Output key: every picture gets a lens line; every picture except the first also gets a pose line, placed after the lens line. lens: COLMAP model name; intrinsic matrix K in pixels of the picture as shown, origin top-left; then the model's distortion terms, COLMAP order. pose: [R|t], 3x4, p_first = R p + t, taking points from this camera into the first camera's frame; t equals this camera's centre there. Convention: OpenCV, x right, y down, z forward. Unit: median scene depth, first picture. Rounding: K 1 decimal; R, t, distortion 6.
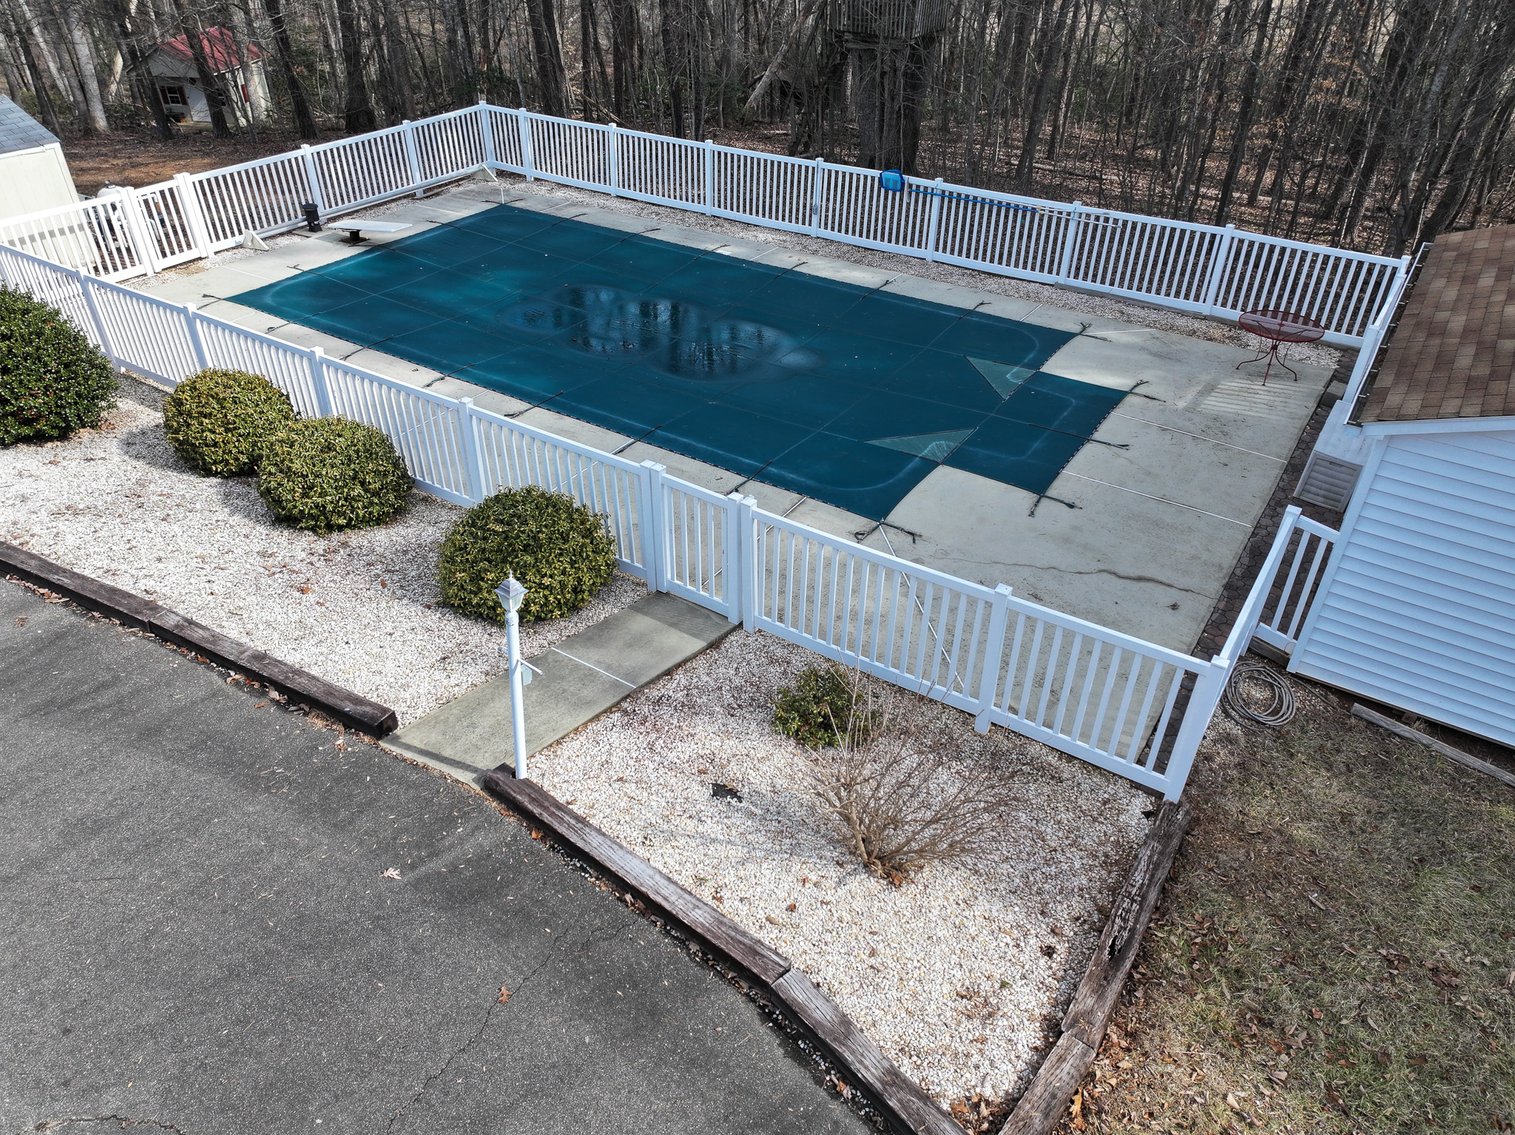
lens RADIAL K [[1056.0, 0, 754.9], [0, 1056.0, 574.9], [0, 0, 1]] dist [0.002312, 0.010092]
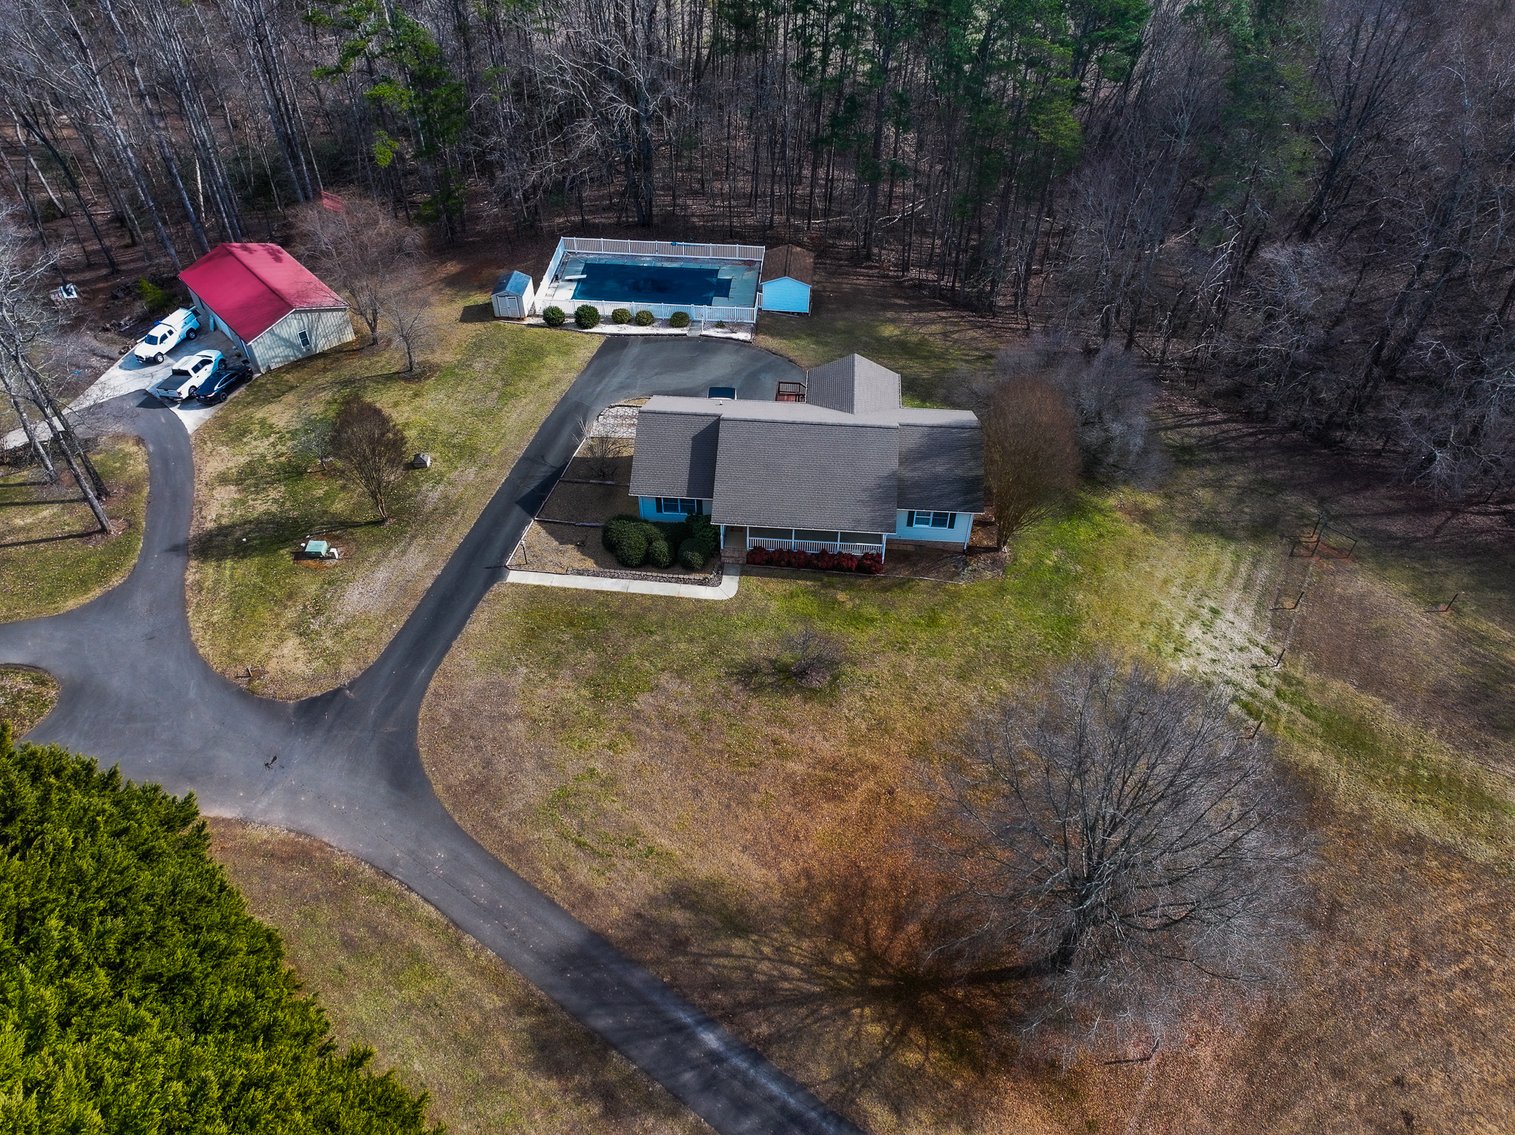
lens RADIAL K [[1056.0, 0, 749.5], [0, 1056.0, 562.5], [0, 0, 1]] dist [0.002312, 0.010092]
pose [[0.878881, -0.330396, 0.344103, -2.687012], [0.275754, 0.940468, 0.198696, 0.234015], [-0.389266, -0.079742, 0.917667, -5.838335]]
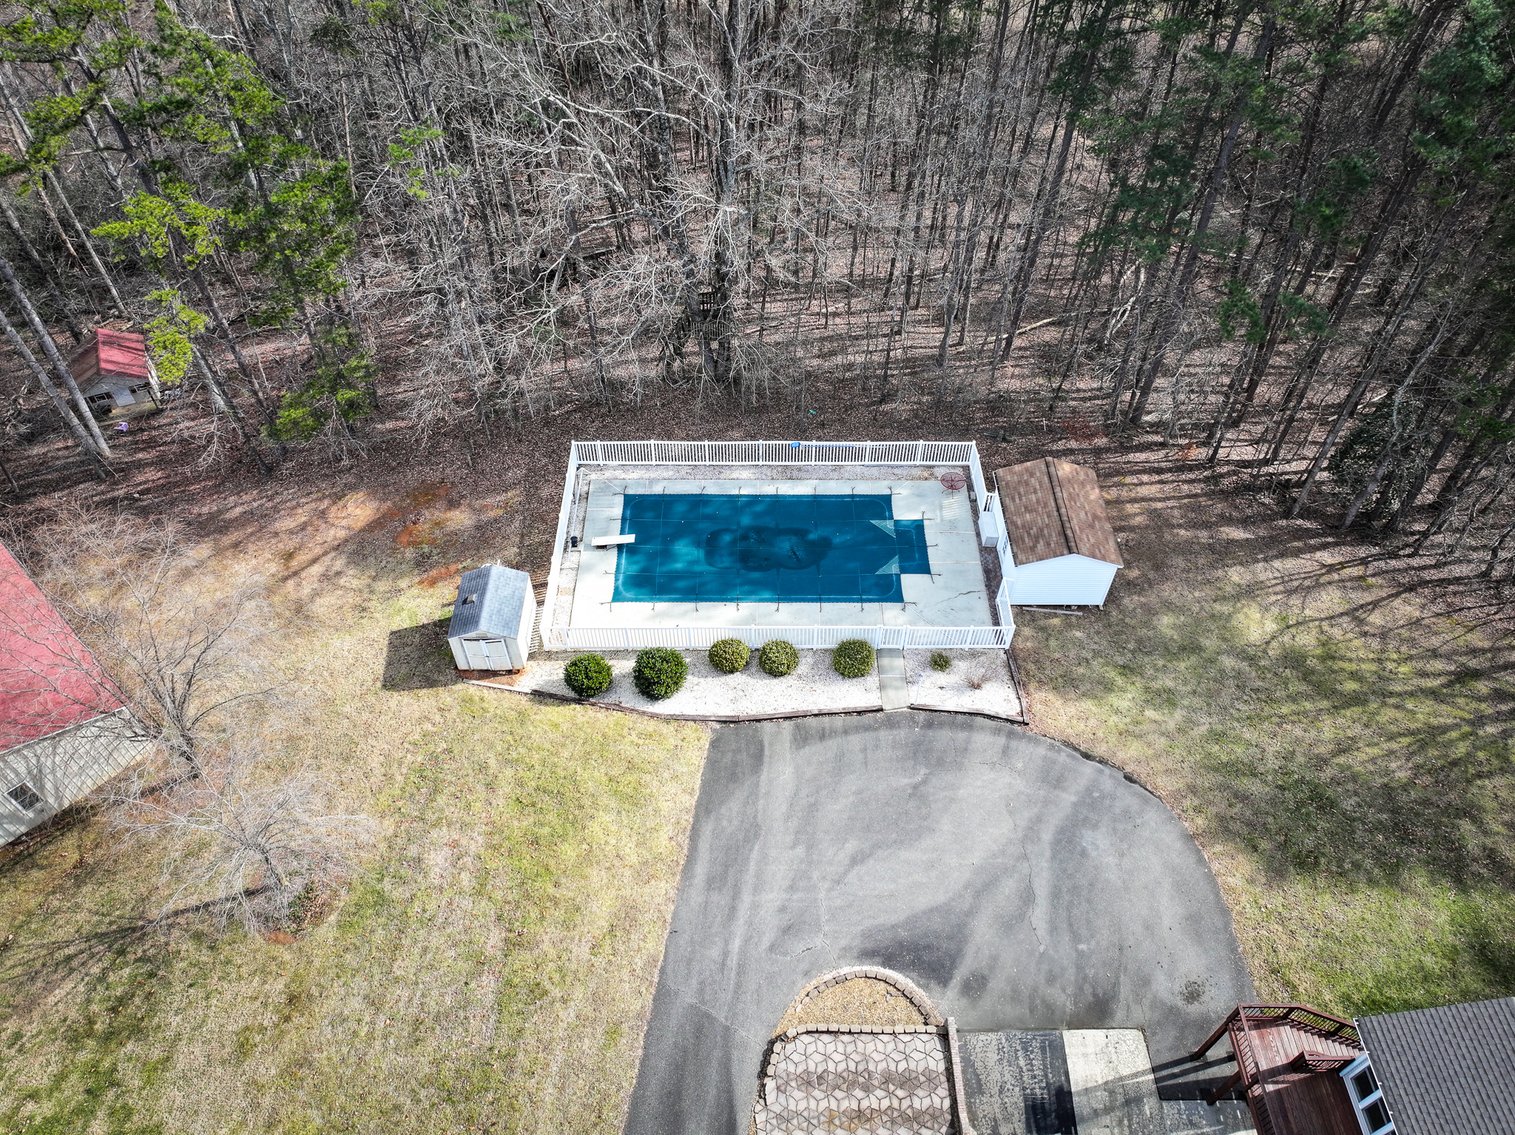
lens RADIAL K [[1056.0, 0, 761.8], [0, 1056.0, 570.5], [0, 0, 1]] dist [0.002312, 0.010092]
pose [[0.833945, -0.416127, 0.362454, -1.496274], [0.323062, 0.900629, 0.290686, -1.306443], [-0.447399, -0.125321, 0.885510, -1.919993]]
